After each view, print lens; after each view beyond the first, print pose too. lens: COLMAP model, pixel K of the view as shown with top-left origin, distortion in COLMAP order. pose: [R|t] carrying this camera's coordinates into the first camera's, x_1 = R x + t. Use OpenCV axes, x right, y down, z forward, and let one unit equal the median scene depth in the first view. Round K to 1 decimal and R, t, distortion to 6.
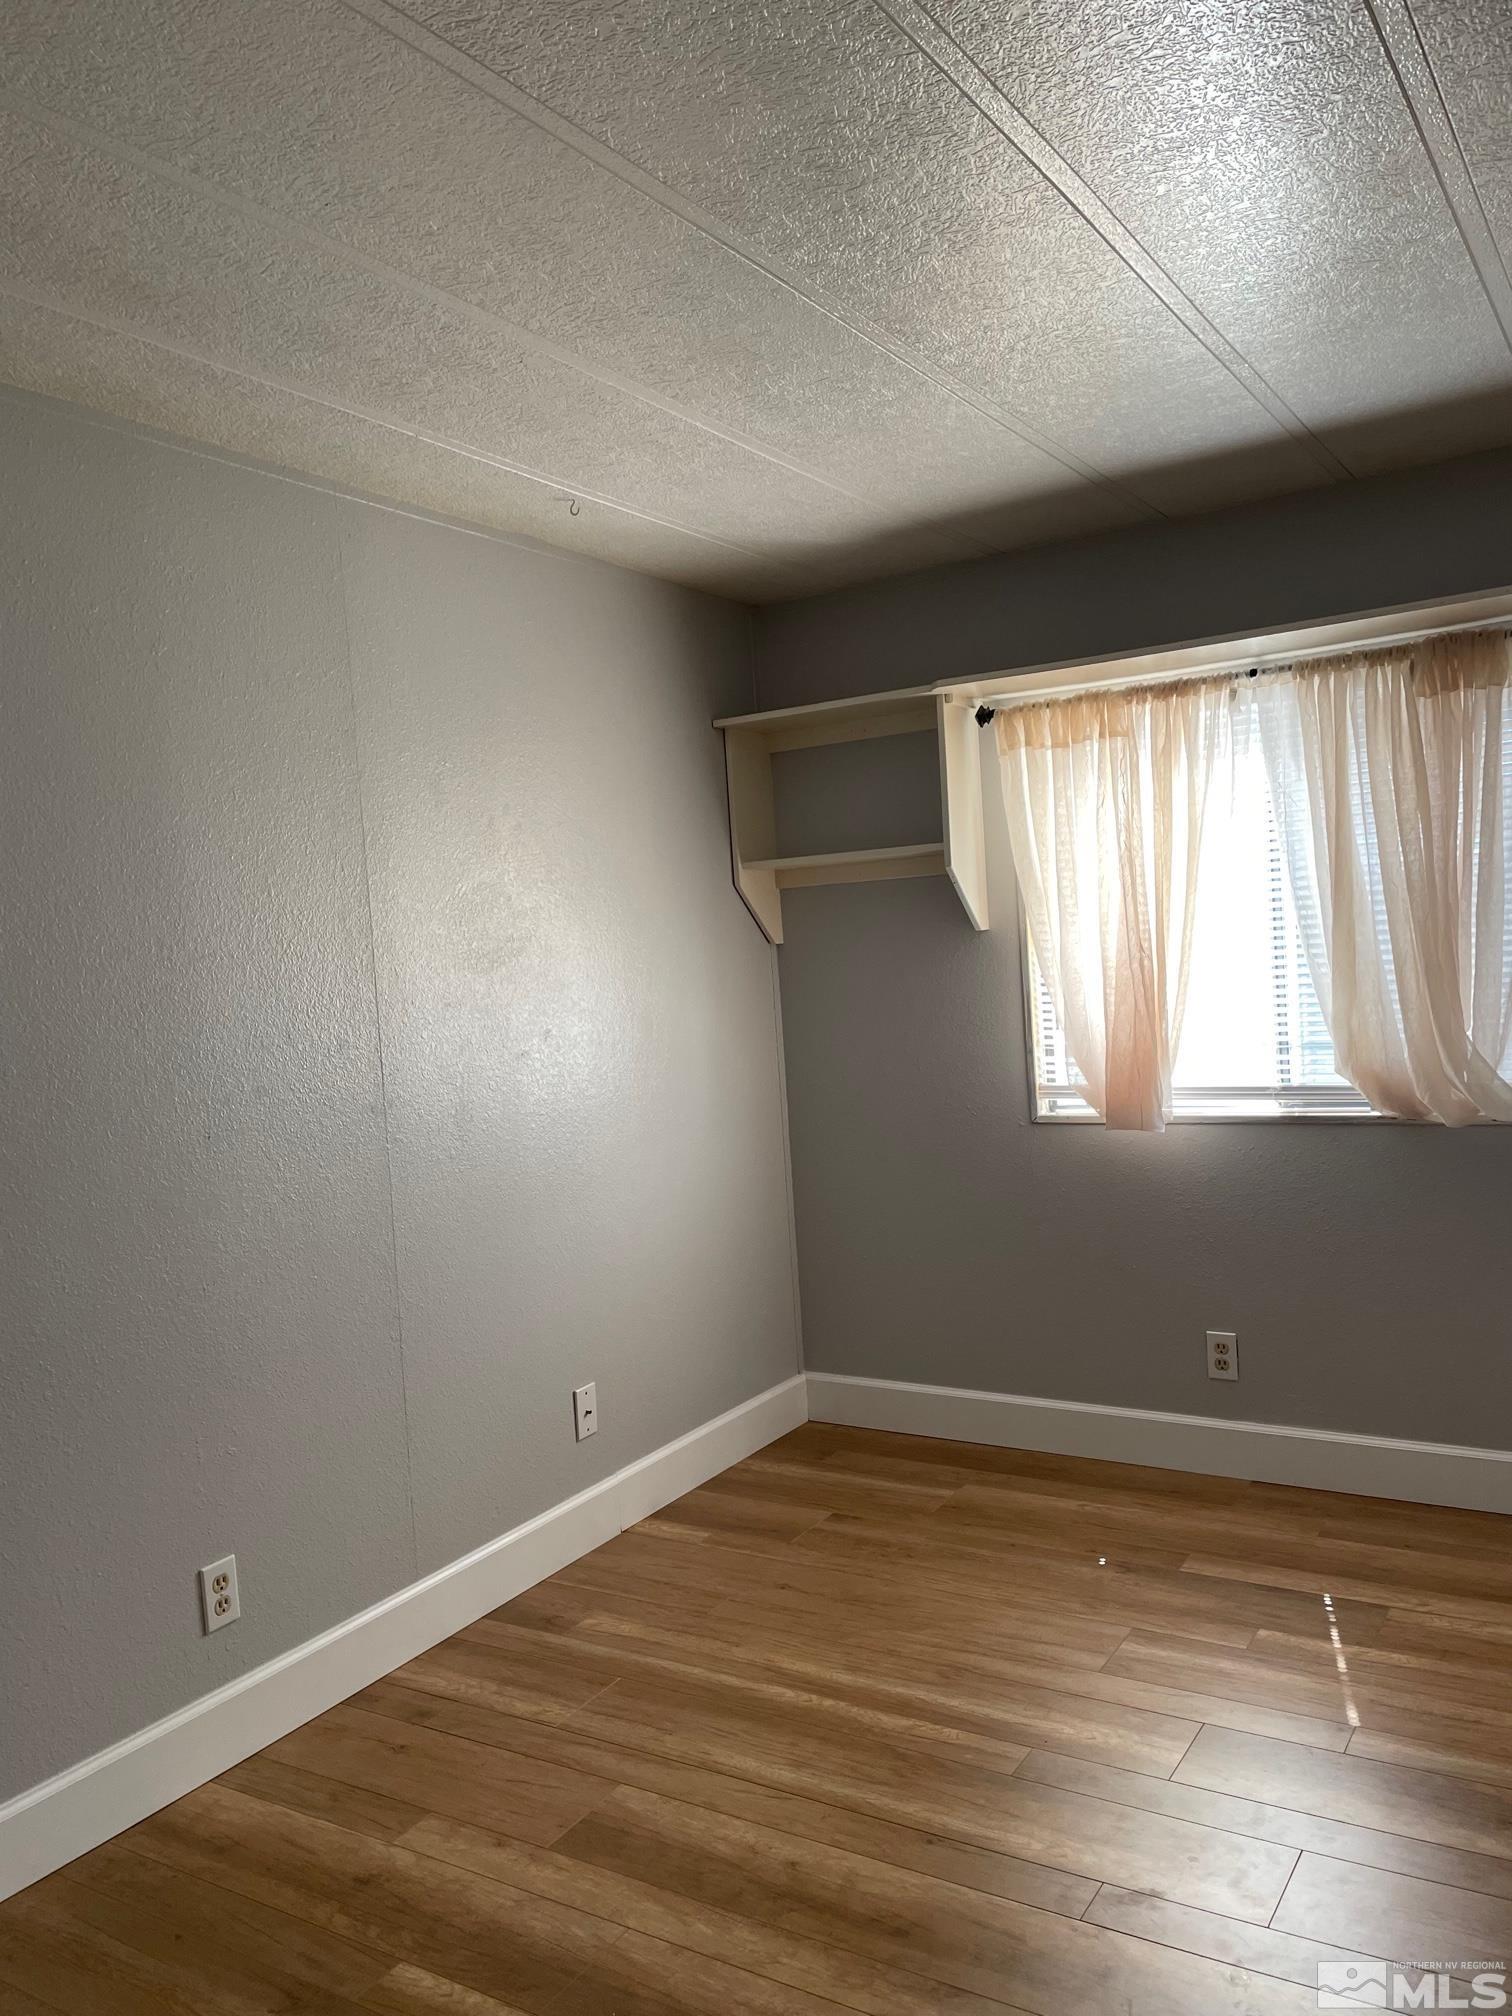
lens RADIAL K [[1531.3, 0, 753.2], [0, 1531.3, 1016.6], [0, 0, 1]] dist [0.070986, -0.087474]
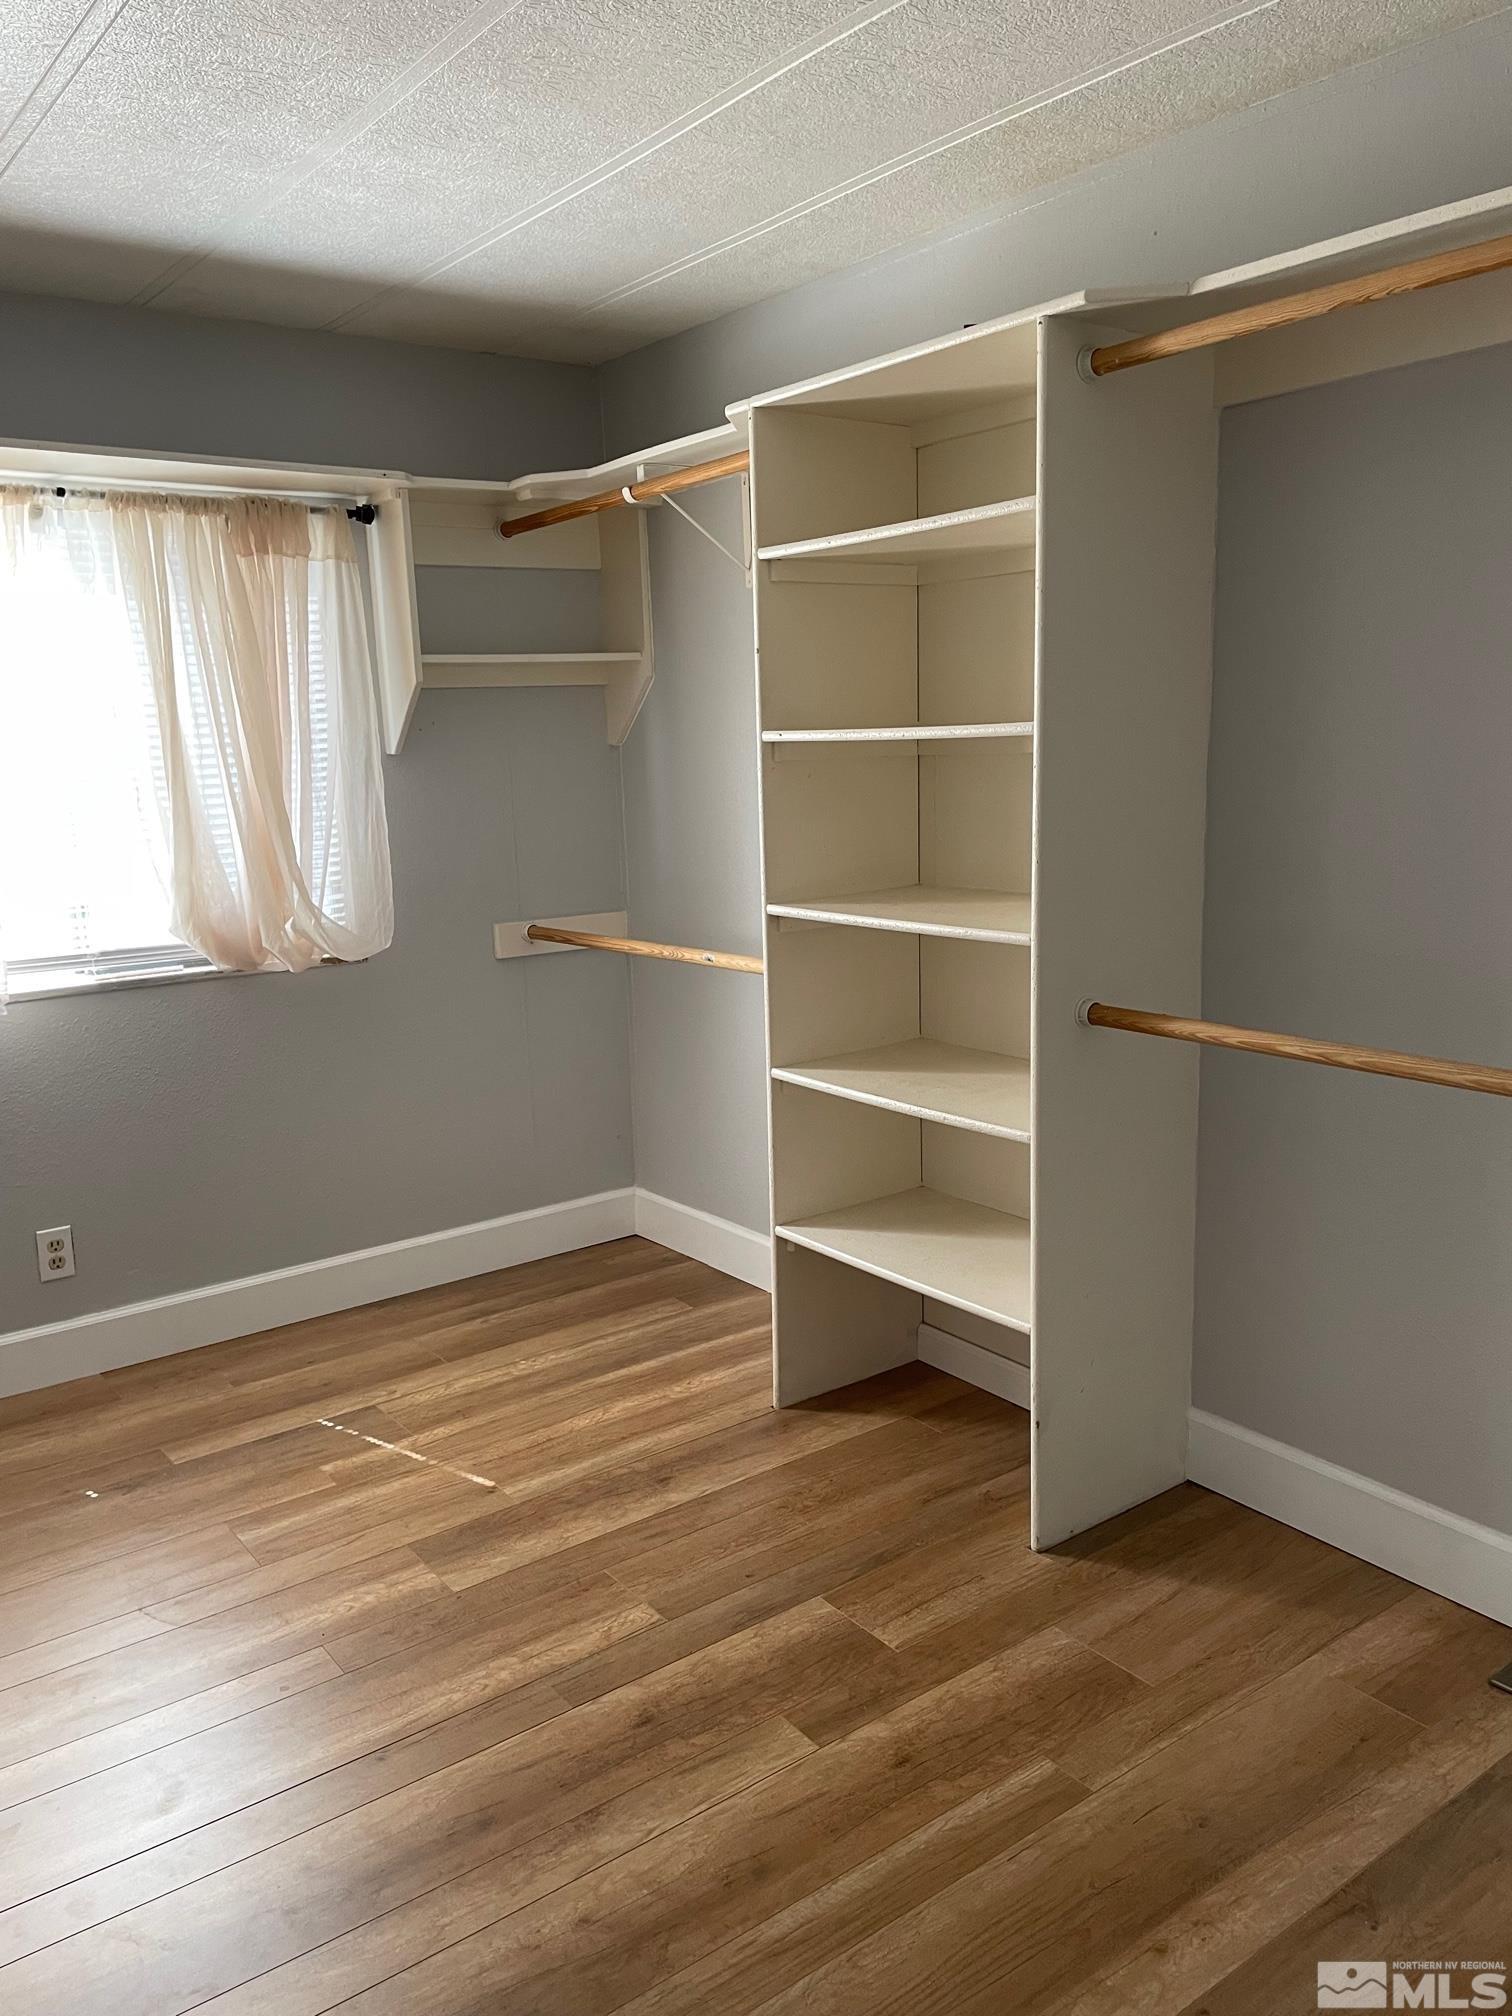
lens RADIAL K [[1531.3, 0, 753.2], [0, 1531.3, 1016.6], [0, 0, 1]] dist [0.070986, -0.087474]
pose [[0.353012, -0.114024, 0.928645, -0.412816], [0.047844, 0.993448, 0.103793, 0.005958], [-0.934395, 0.007790, 0.356155, 0.310572]]
